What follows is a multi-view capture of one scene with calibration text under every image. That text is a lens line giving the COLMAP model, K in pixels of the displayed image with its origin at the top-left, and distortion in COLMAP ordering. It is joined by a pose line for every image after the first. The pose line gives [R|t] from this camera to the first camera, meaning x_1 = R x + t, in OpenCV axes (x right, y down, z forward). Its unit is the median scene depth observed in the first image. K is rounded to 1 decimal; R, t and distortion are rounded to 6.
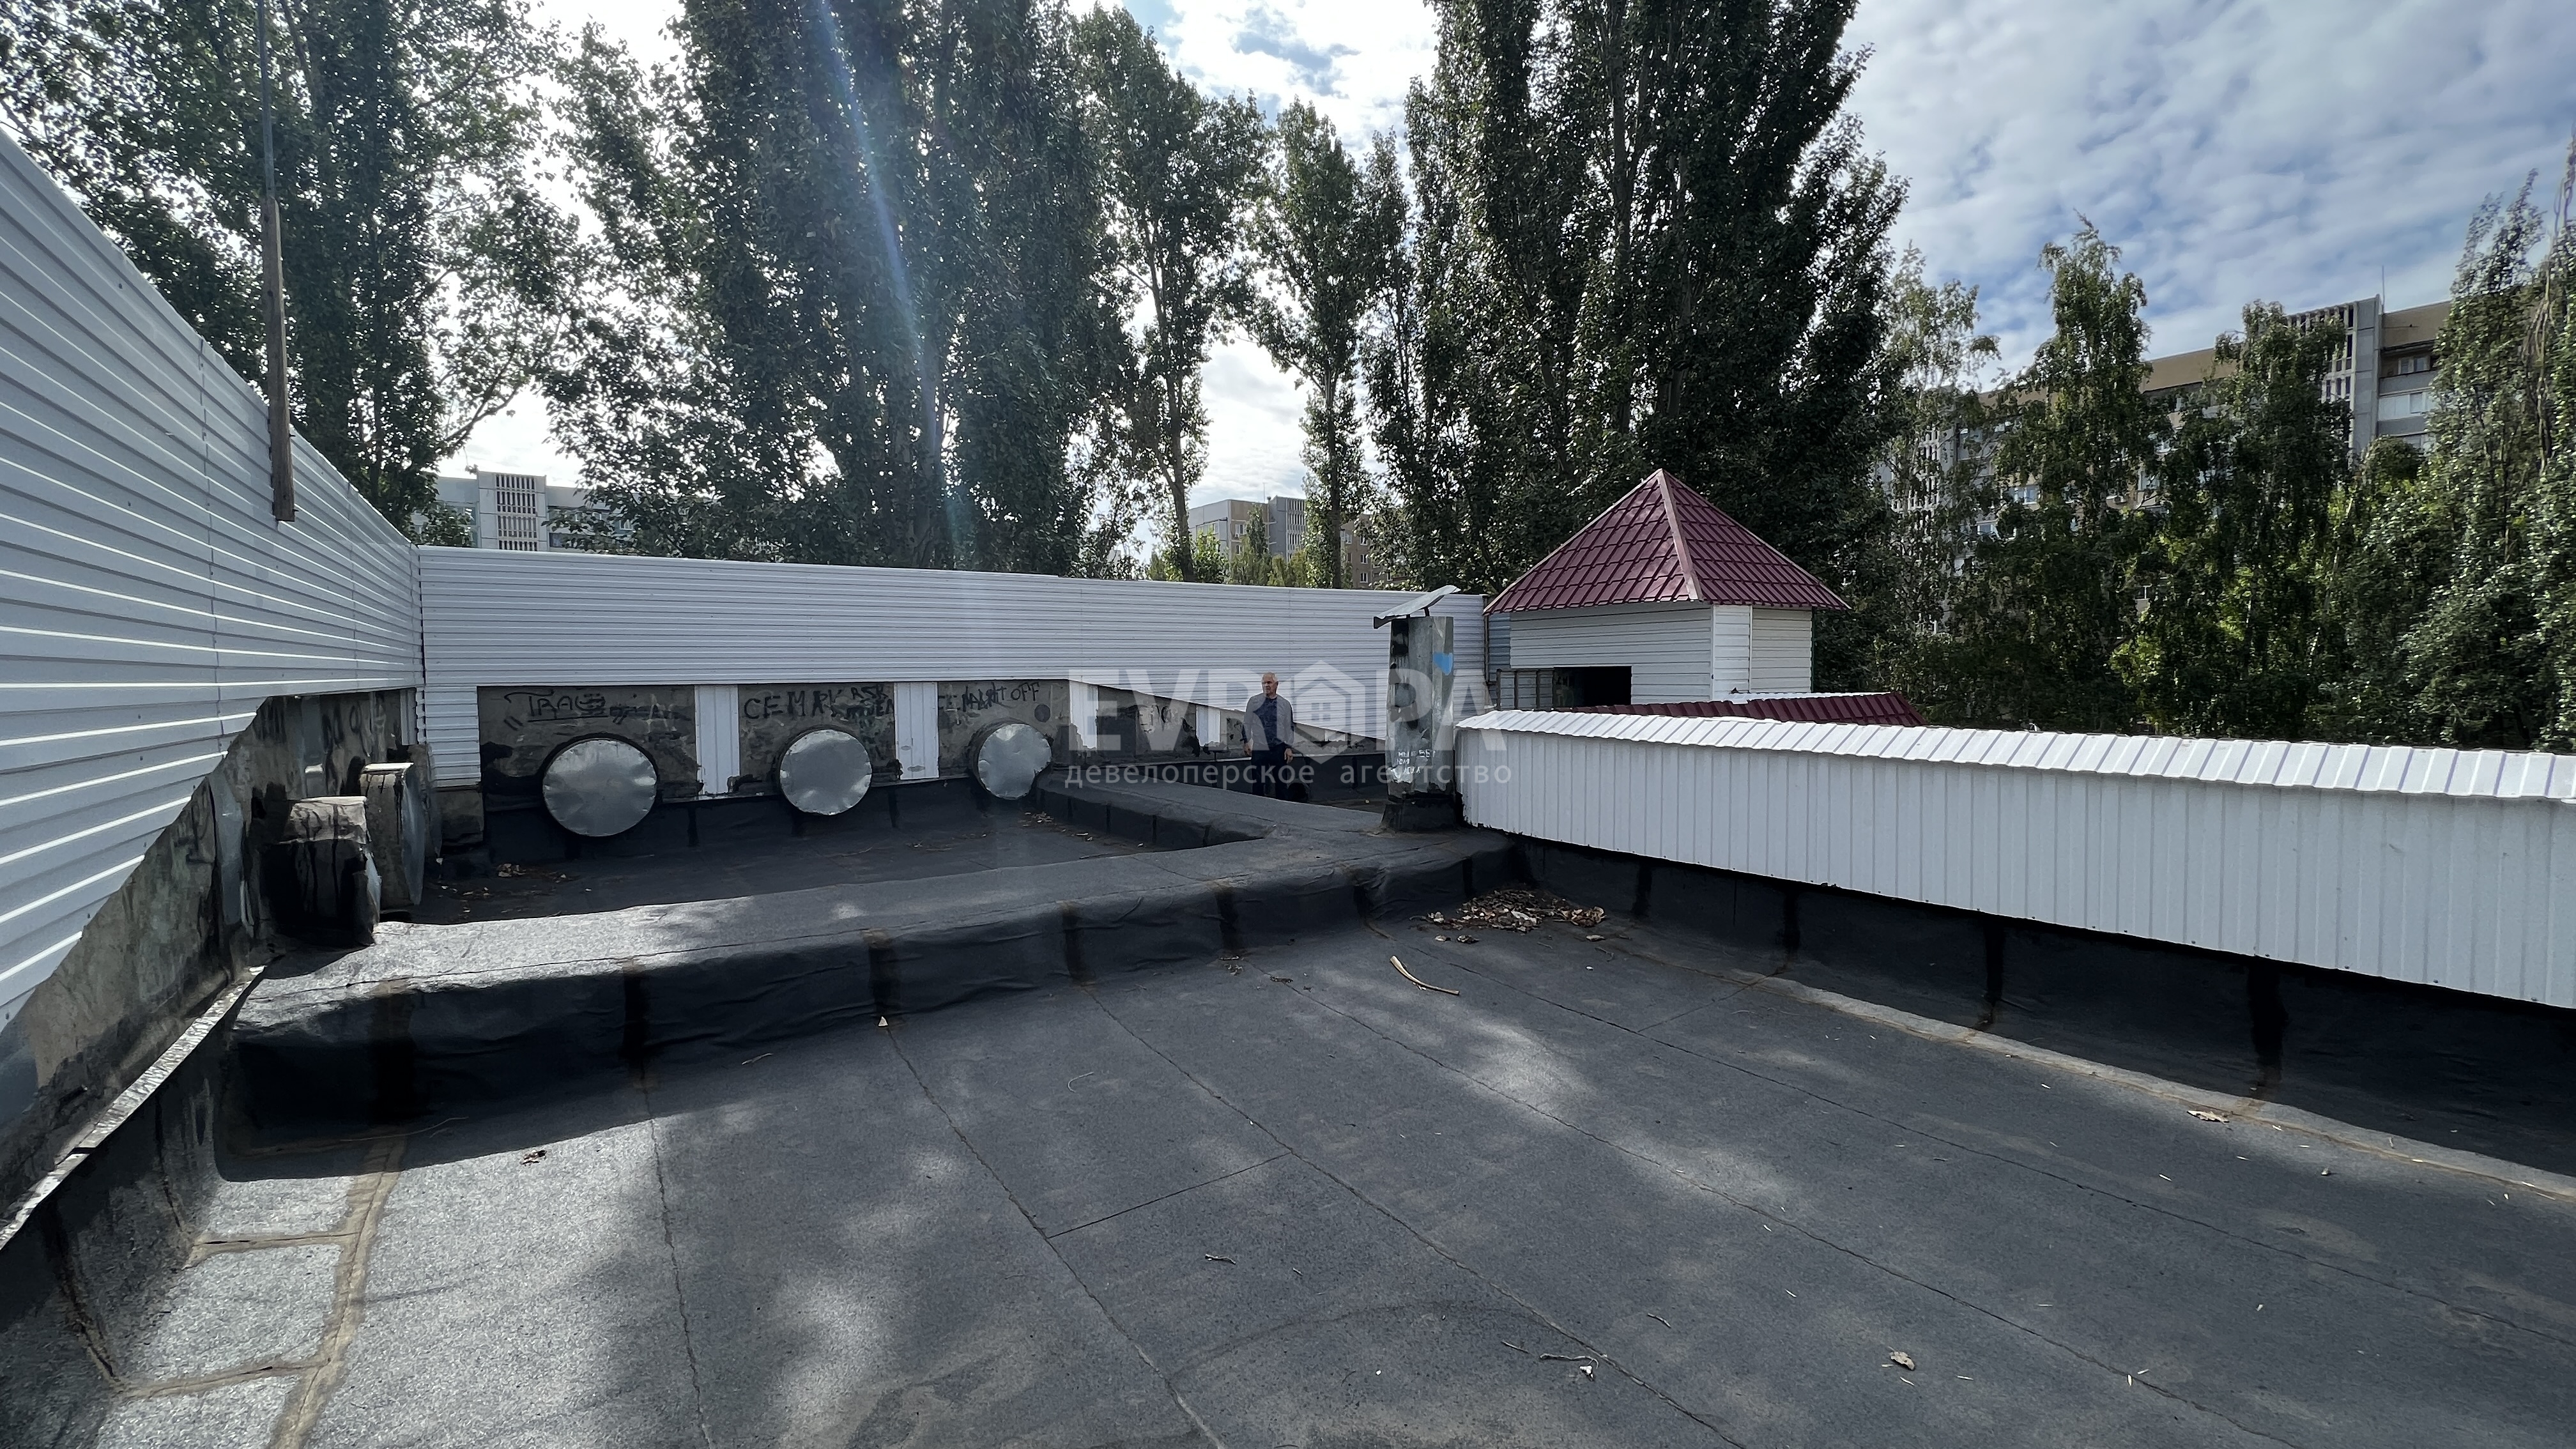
lens RADIAL K [[1034.5, 0, 1282.5], [0, 1034.5, 715.5], [0, 0, 1]] dist [0.000241, 0.000269]
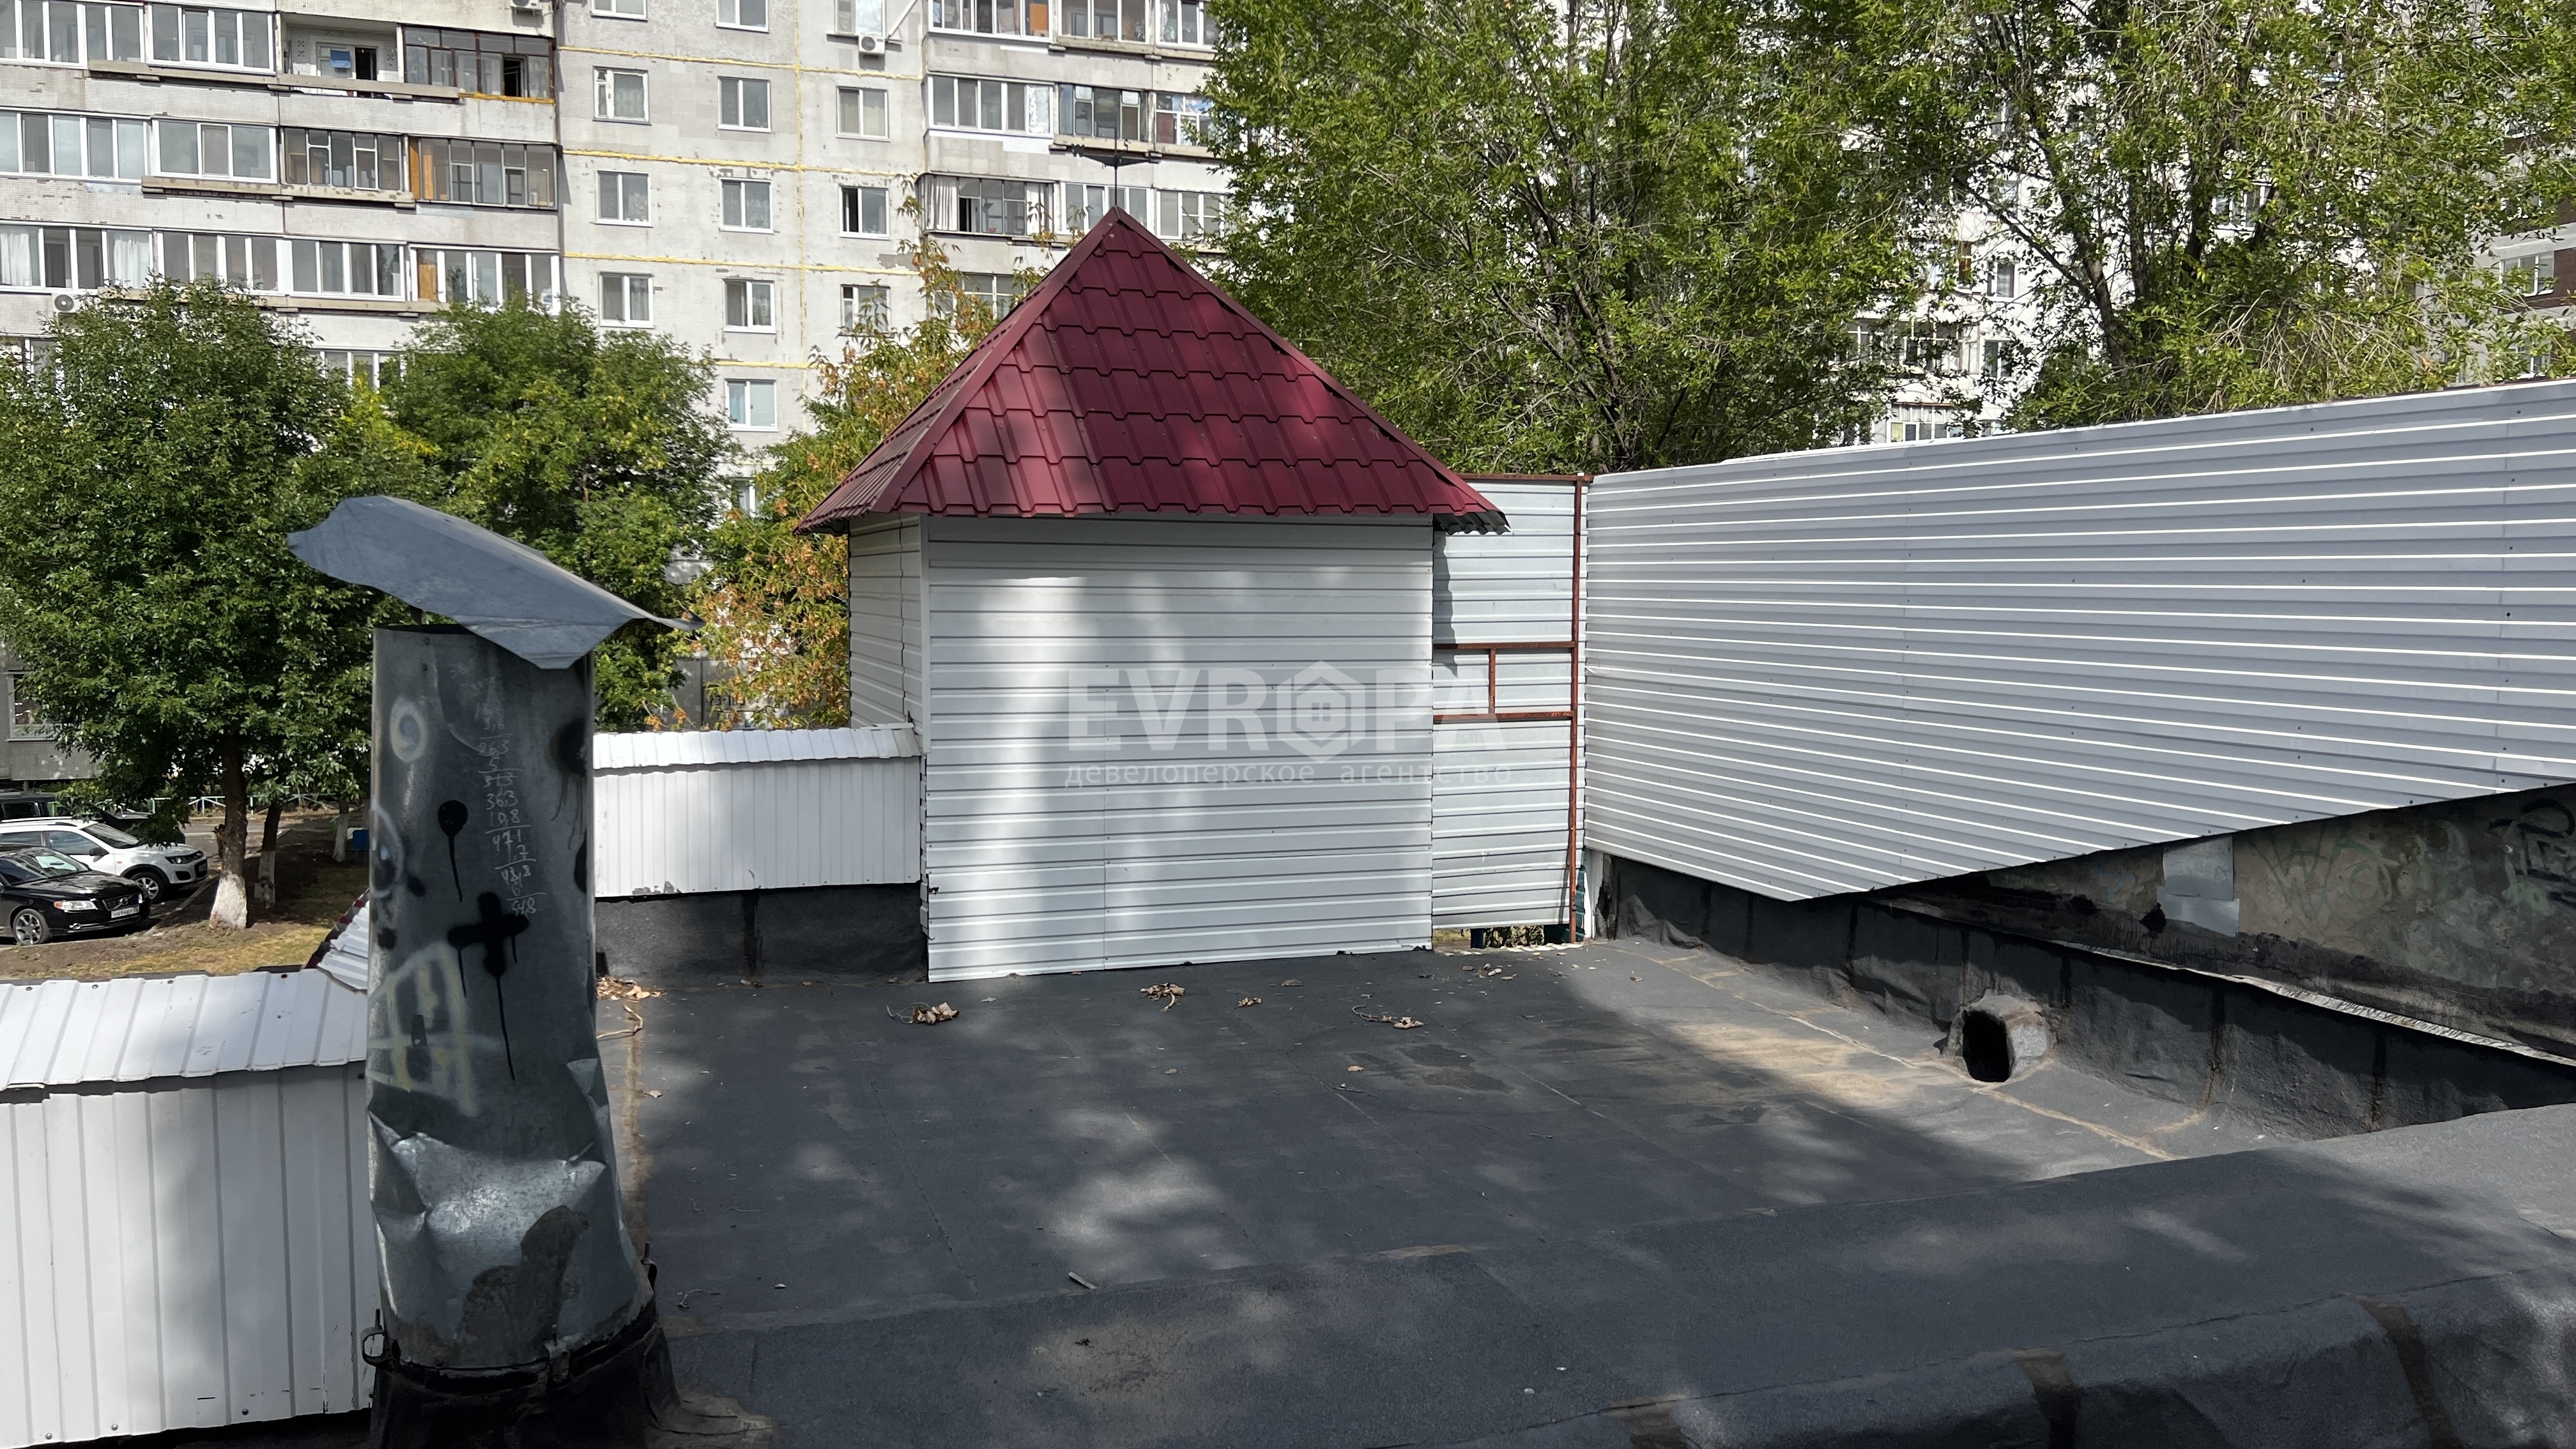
lens RADIAL K [[1867.6, 0, 1288.0], [0, 1867.6, 724.5], [0, 0, 1]] dist [0.067046, -0.086046]
pose [[-0.954592, -0.009193, 0.297775, -0.195642], [0.025393, 0.993376, 0.112071, -0.117924], [-0.296833, 0.114543, -0.948035, 1.398309]]
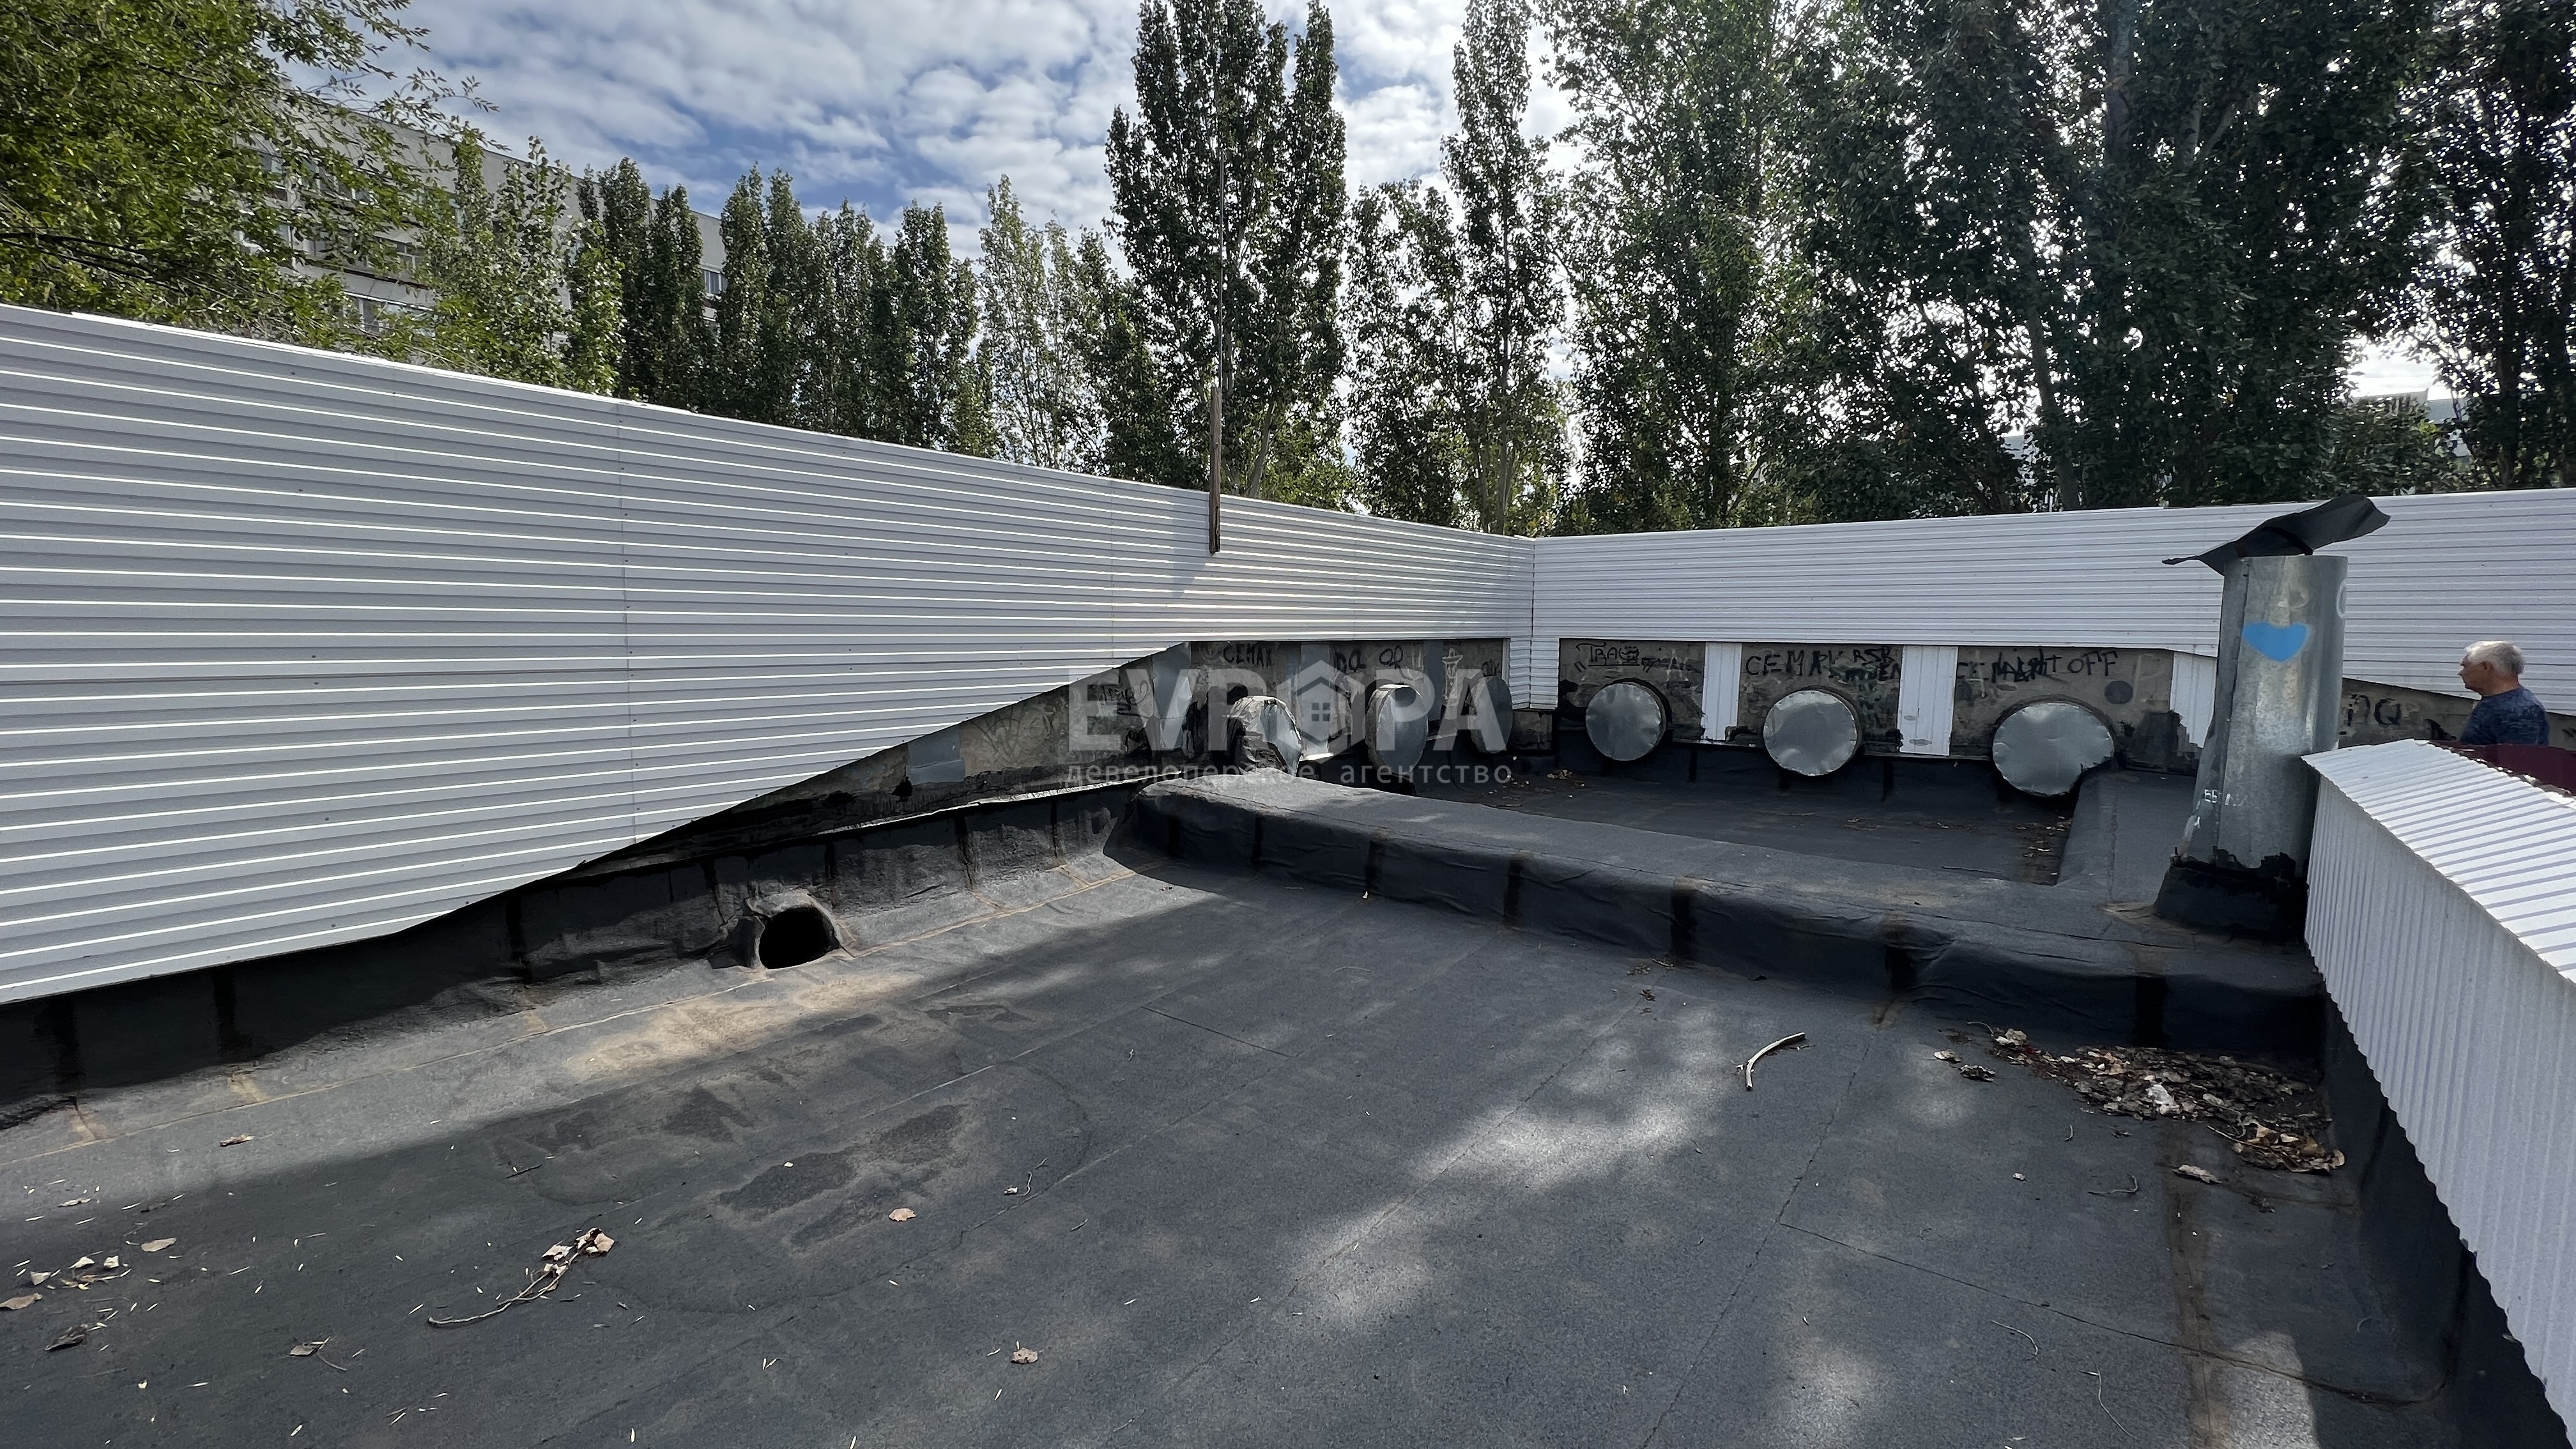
lens RADIAL K [[1028.1, 0, 1271.8], [0, 1028.1, 724.5], [0, 0, 1]] dist [0.000392, 0.000044]
pose [[0.261670, 0.106386, -0.959276, 0.546917], [-0.052774, 0.993997, 0.095841, -0.030675], [0.963713, 0.025546, 0.265714, 0.336708]]
